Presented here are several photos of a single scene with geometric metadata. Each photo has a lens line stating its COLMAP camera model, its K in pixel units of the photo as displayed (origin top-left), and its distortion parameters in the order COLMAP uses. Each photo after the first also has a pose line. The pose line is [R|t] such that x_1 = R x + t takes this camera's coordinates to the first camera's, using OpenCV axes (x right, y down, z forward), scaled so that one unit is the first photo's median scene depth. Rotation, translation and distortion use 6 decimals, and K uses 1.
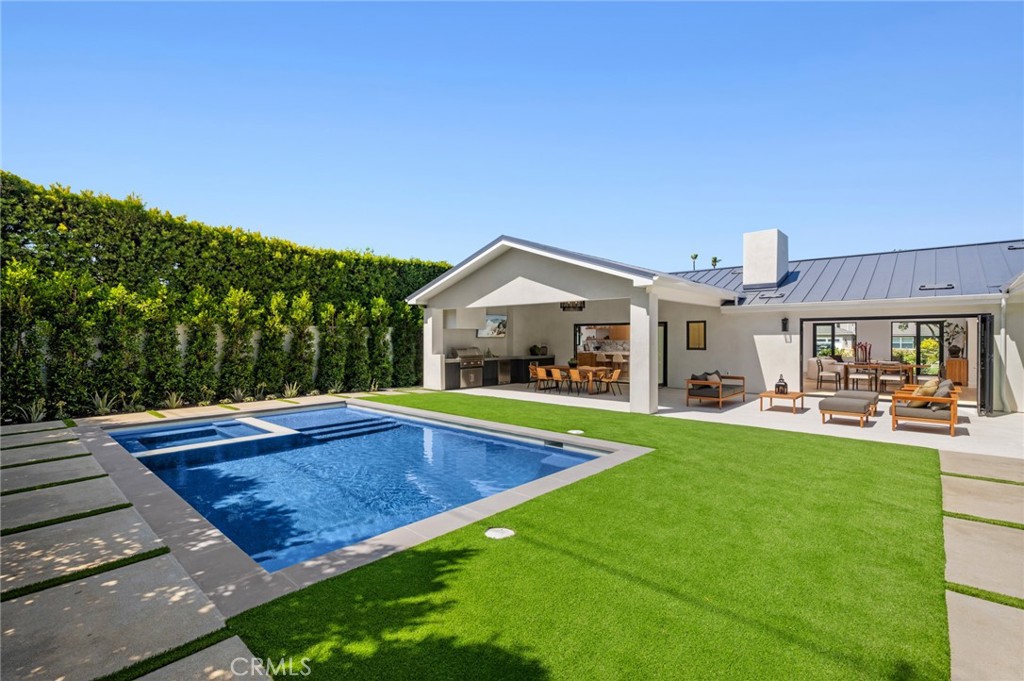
lens RADIAL K [[471.8, 0, 512.0], [0, 471.8, 340.5], [0, 0, 1]] dist [0.000153, 0.000036]
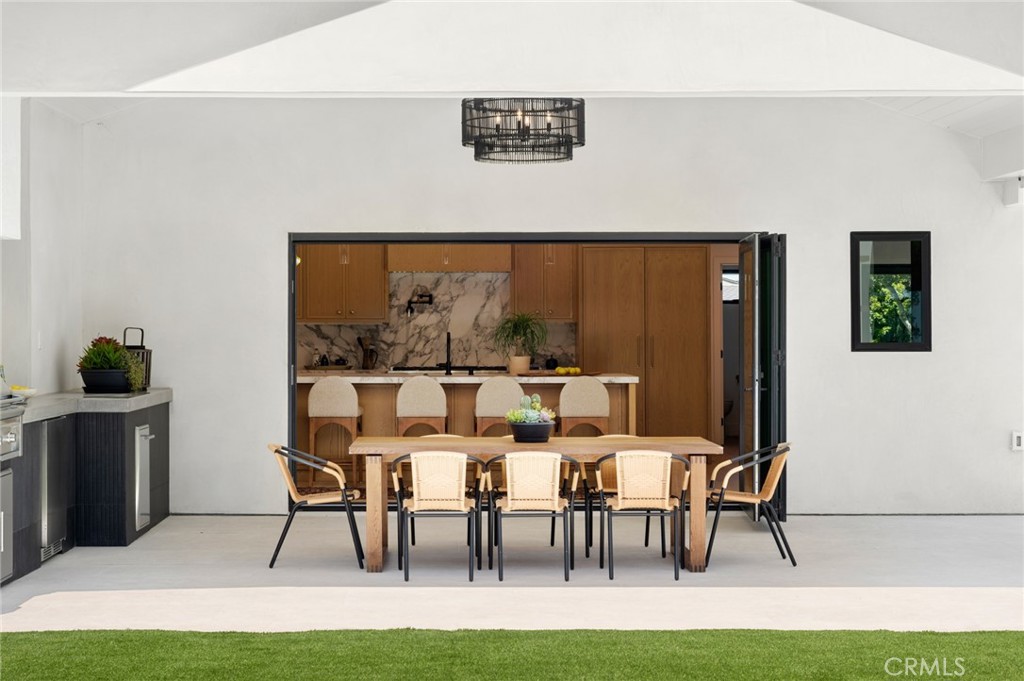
lens RADIAL K [[1853.5, 0, 512.0], [0, 1853.5, 340.5], [0, 0, 1]] dist [-0.007398, -0.005929]
pose [[0.712632, -0.000689, 0.701538, -0.427513], [0.003423, 0.999991, -0.002495, 0.016491], [-0.701530, 0.004180, 0.712628, 0.457353]]
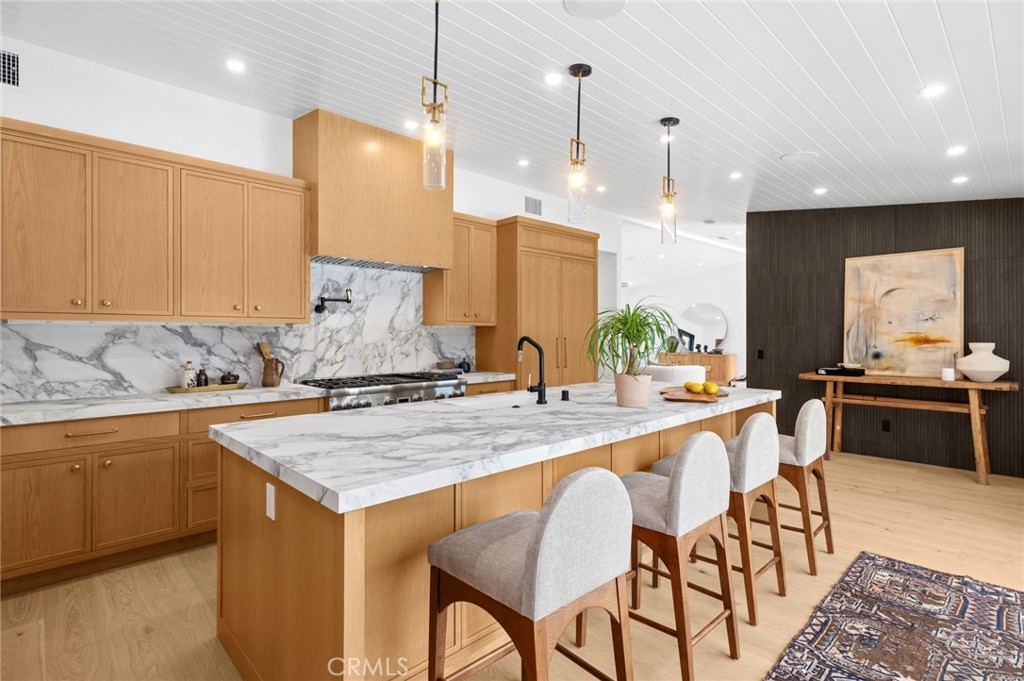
lens RADIAL K [[491.9, 0, 510.0], [0, 491.9, 328.4], [0, 0, 1]] dist [0.016343, -0.000002]
pose [[0.071189, 0.016999, 0.997318, 0.235185], [0.010519, 0.999786, -0.017792, 0.007912], [-0.997407, 0.011758, 0.070995, 1.414457]]
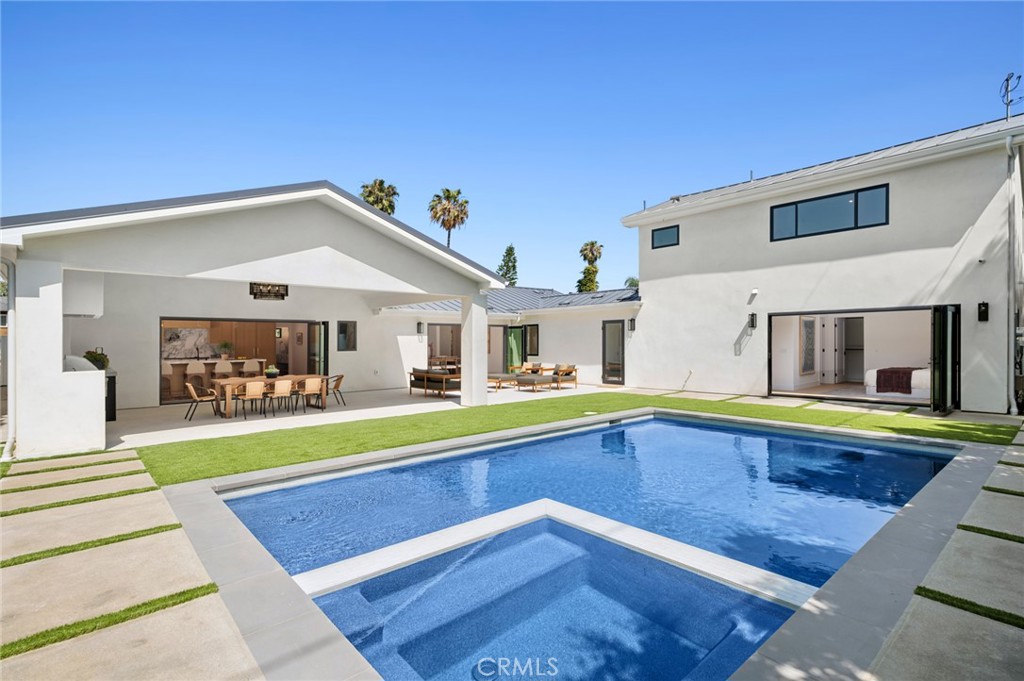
lens RADIAL K [[490.3, 0, 512.0], [0, 490.3, 340.5], [0, 0, 1]] dist [0.018320, 0.000204]
pose [[0.105394, 0.006375, 0.994410, -0.588900], [0.014732, 0.999860, -0.007972, 0.011291], [-0.994321, 0.015490, 0.105285, 0.572078]]
